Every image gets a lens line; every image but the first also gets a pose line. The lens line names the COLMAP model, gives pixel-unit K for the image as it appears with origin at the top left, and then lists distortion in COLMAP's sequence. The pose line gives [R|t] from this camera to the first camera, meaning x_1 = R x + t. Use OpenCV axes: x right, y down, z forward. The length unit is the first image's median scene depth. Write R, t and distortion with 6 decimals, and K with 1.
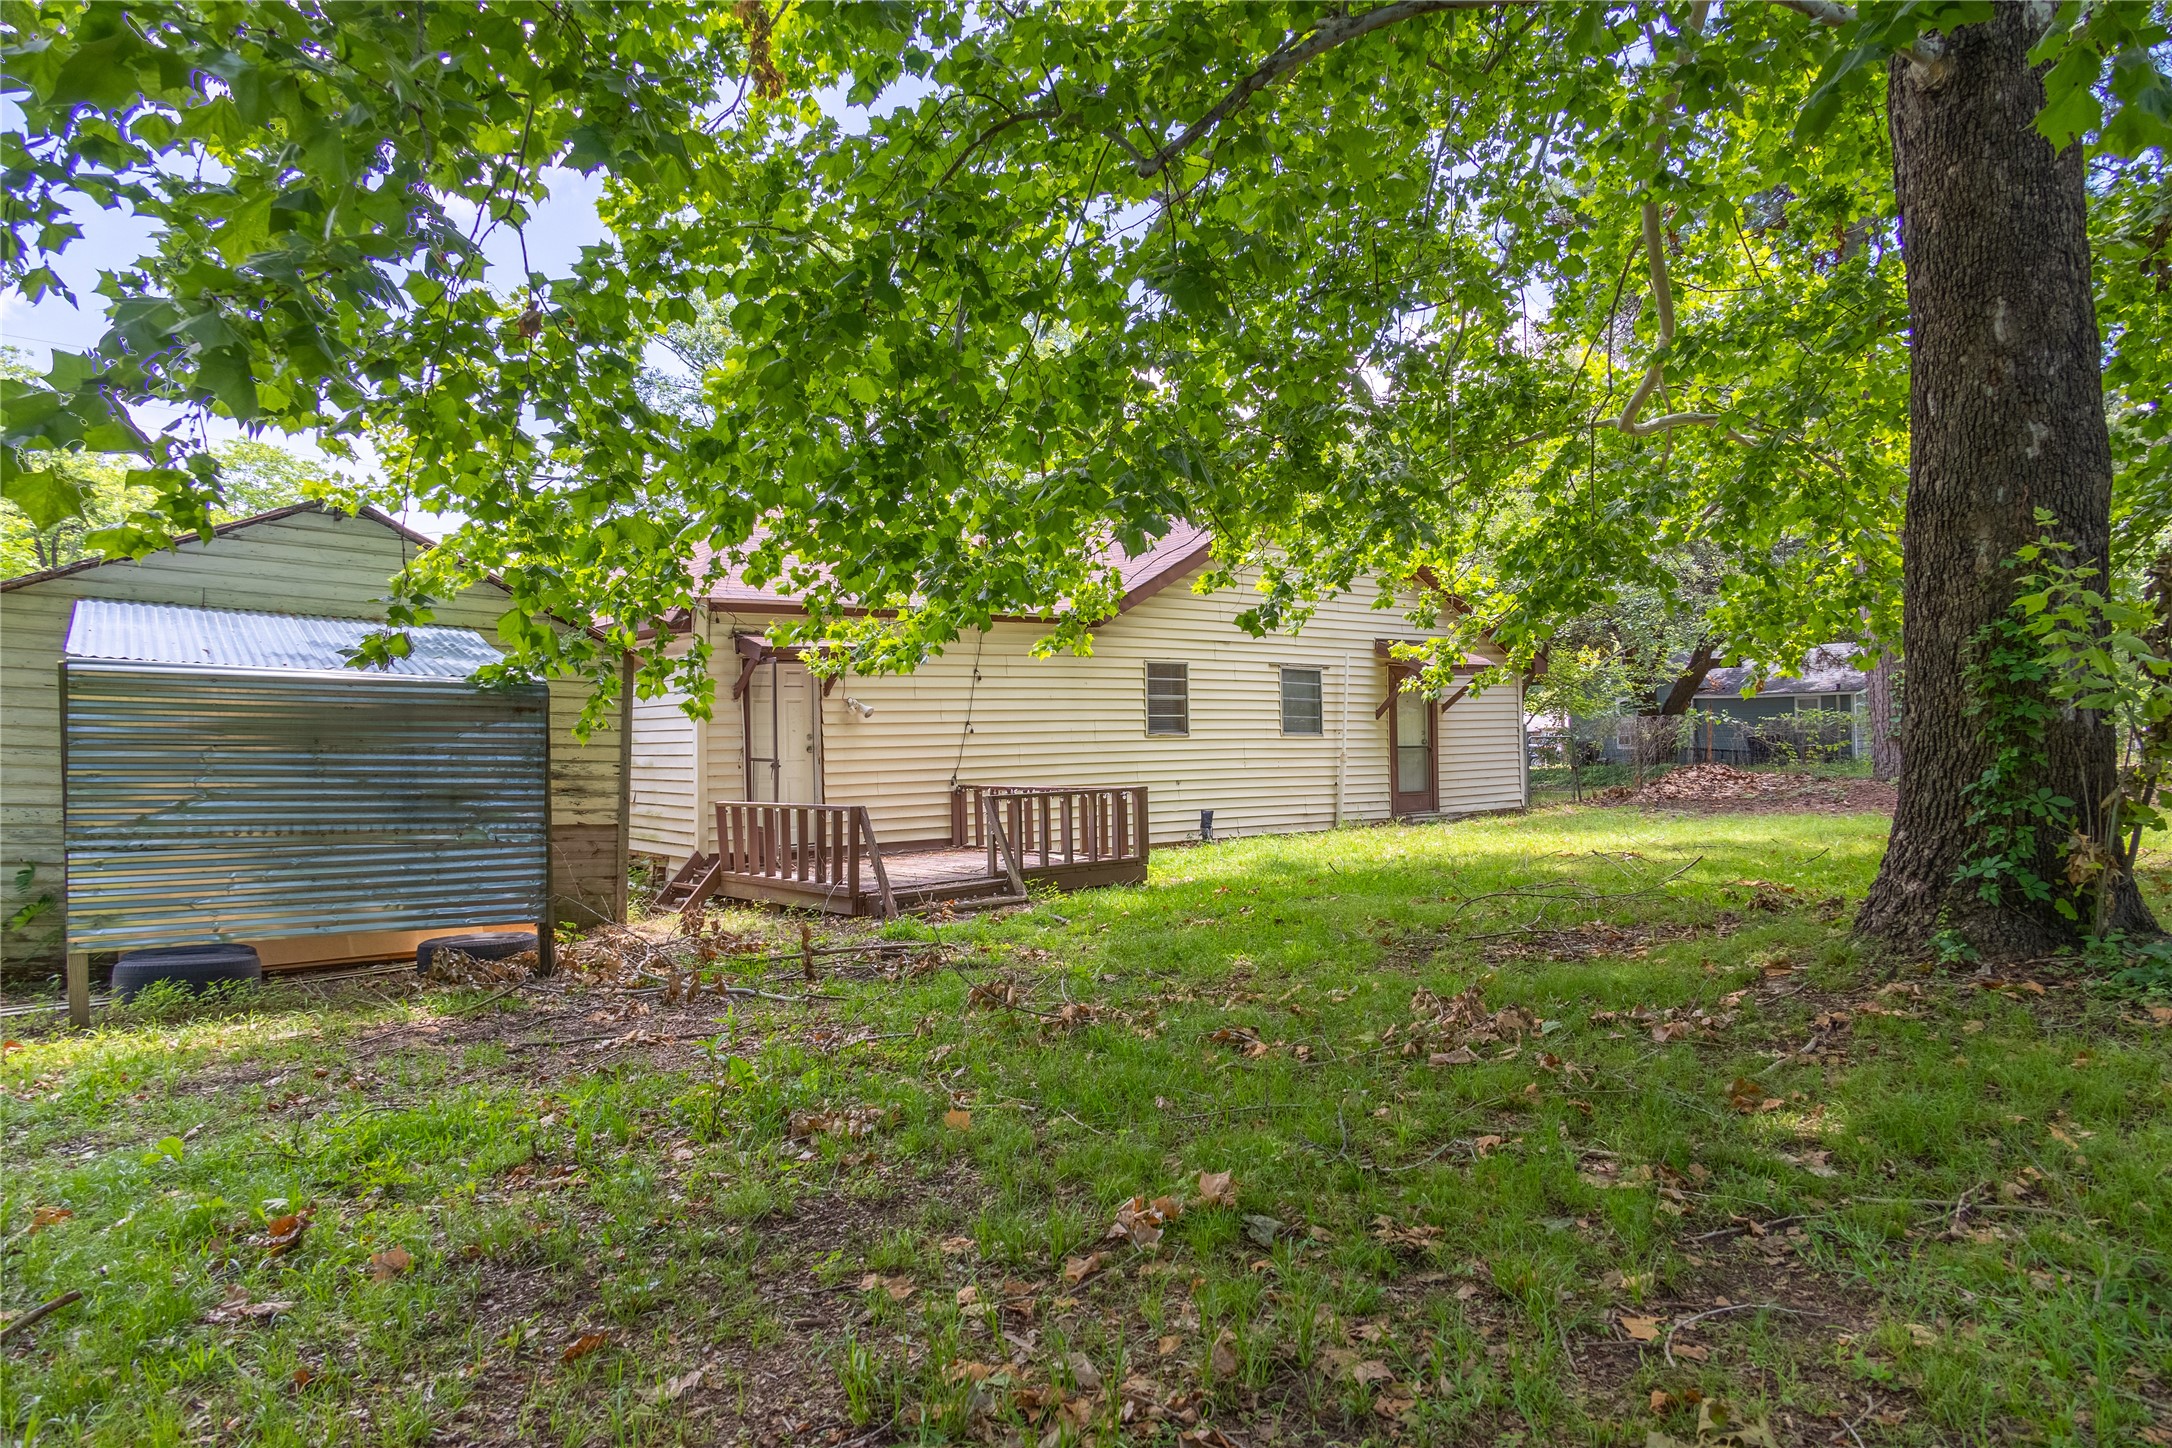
lens RADIAL K [[1427.4, 0, 1079.2], [0, 1427.4, 730.5], [0, 0, 1]] dist [0.001027, 0.001903]
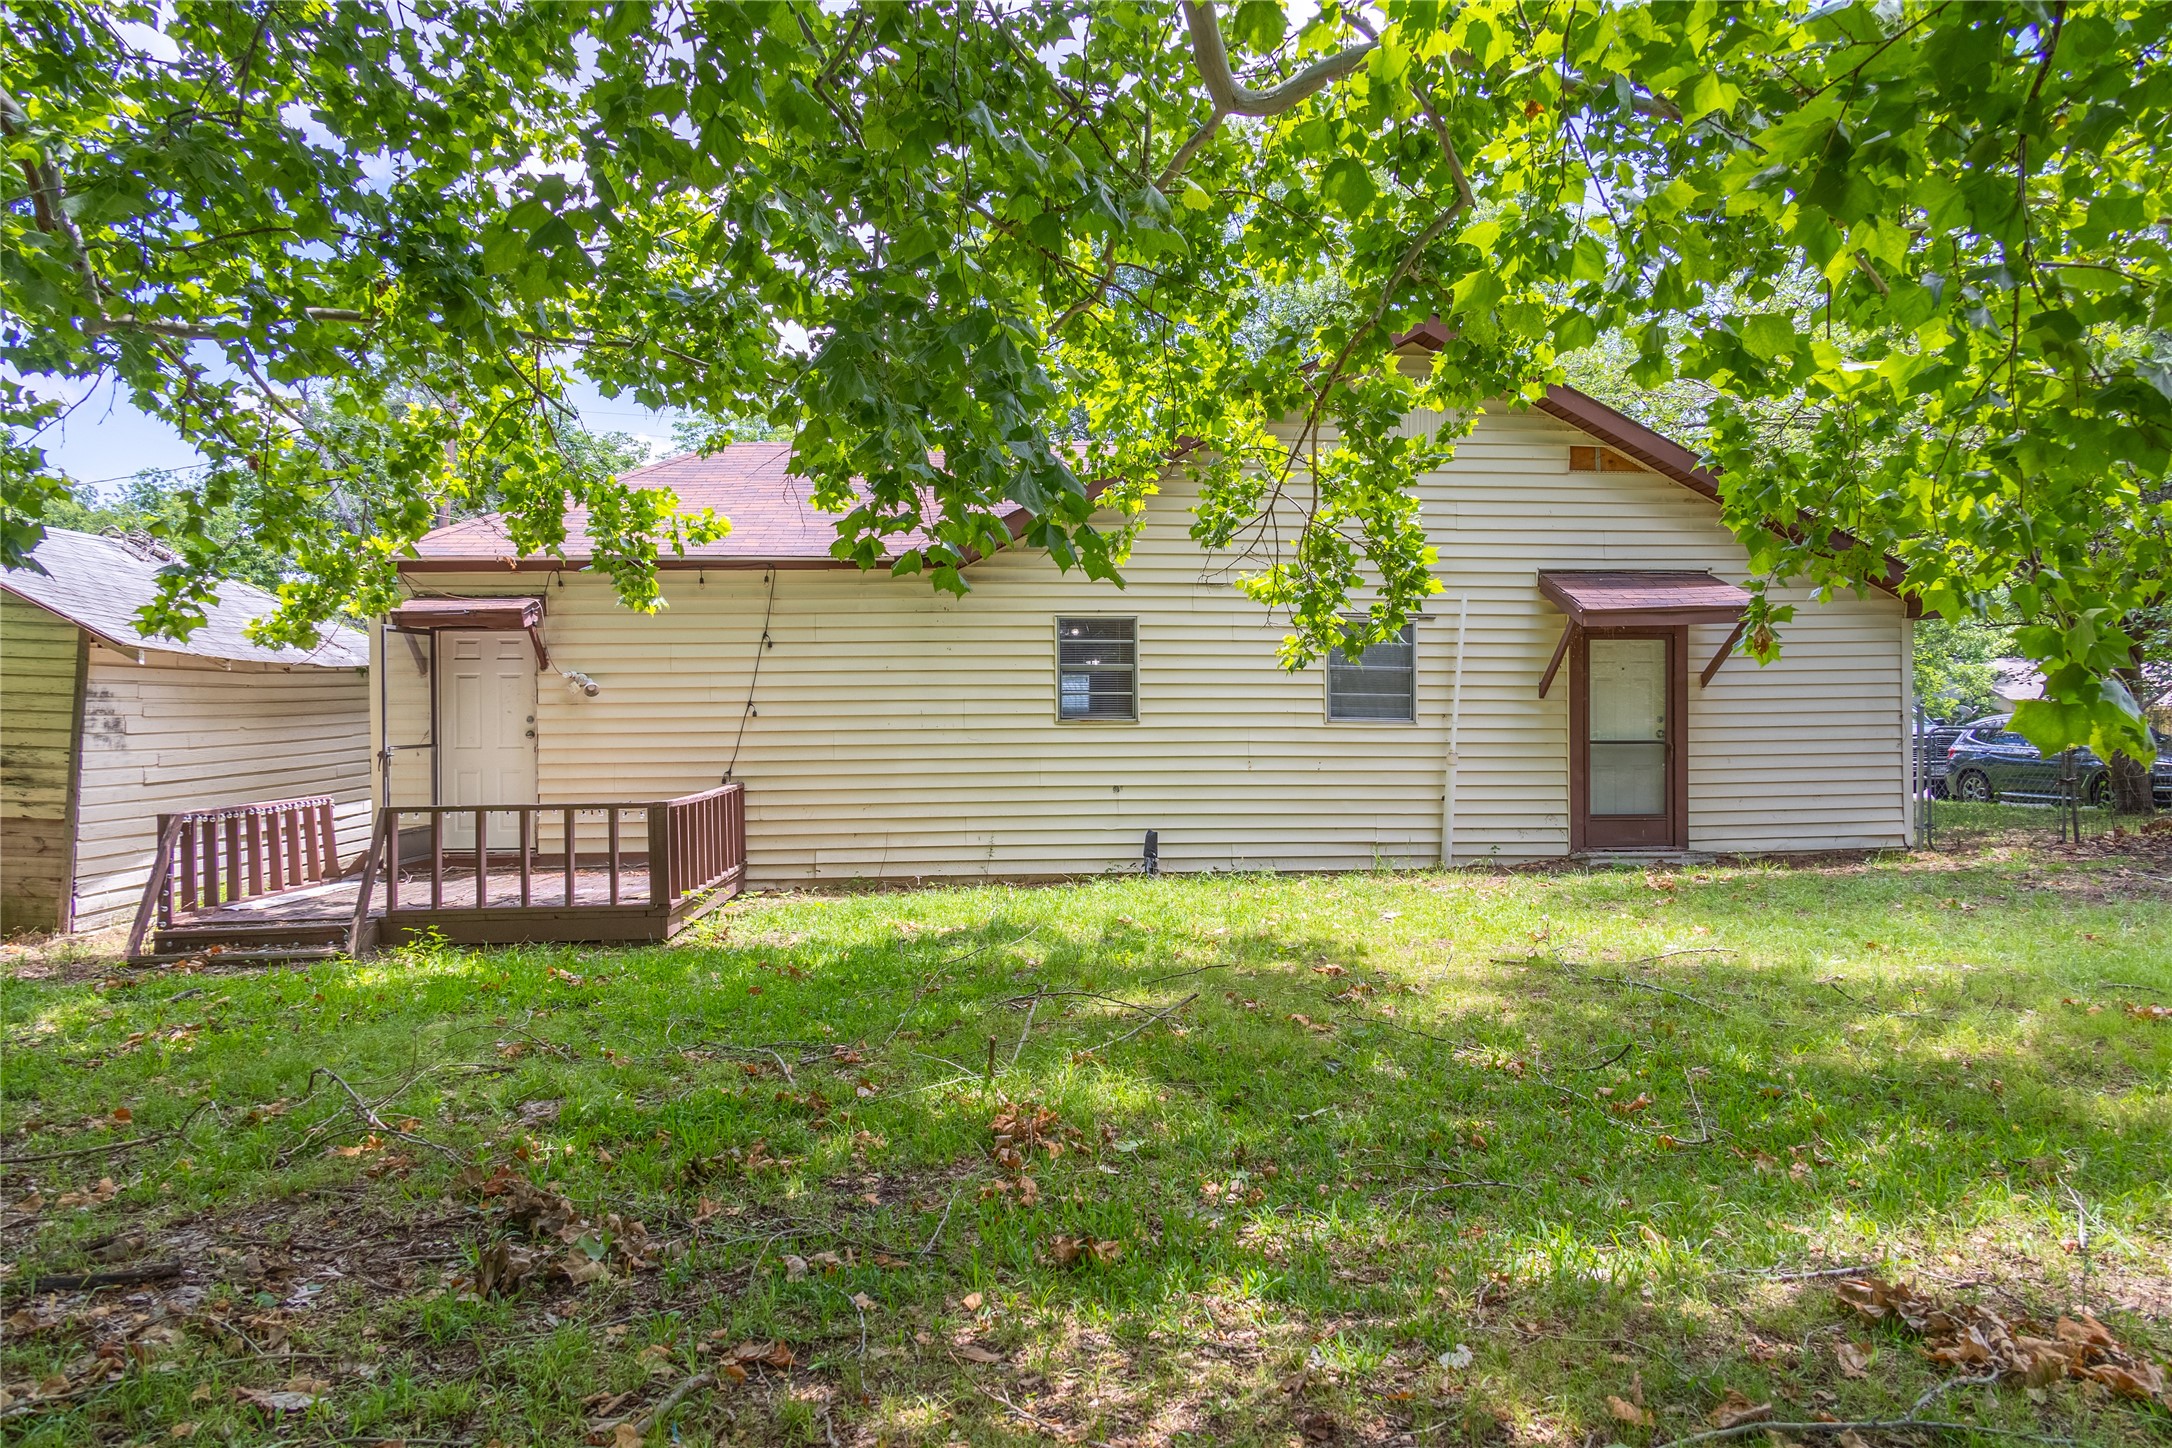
lens RADIAL K [[1427.4, 0, 1079.2], [0, 1427.4, 730.5], [0, 0, 1]] dist [0.001027, 0.001903]
pose [[0.826354, 0.012469, -0.563012, 0.444080], [-0.003596, 0.999851, 0.016865, -0.003725], [0.563139, -0.011912, 0.826276, 0.411127]]
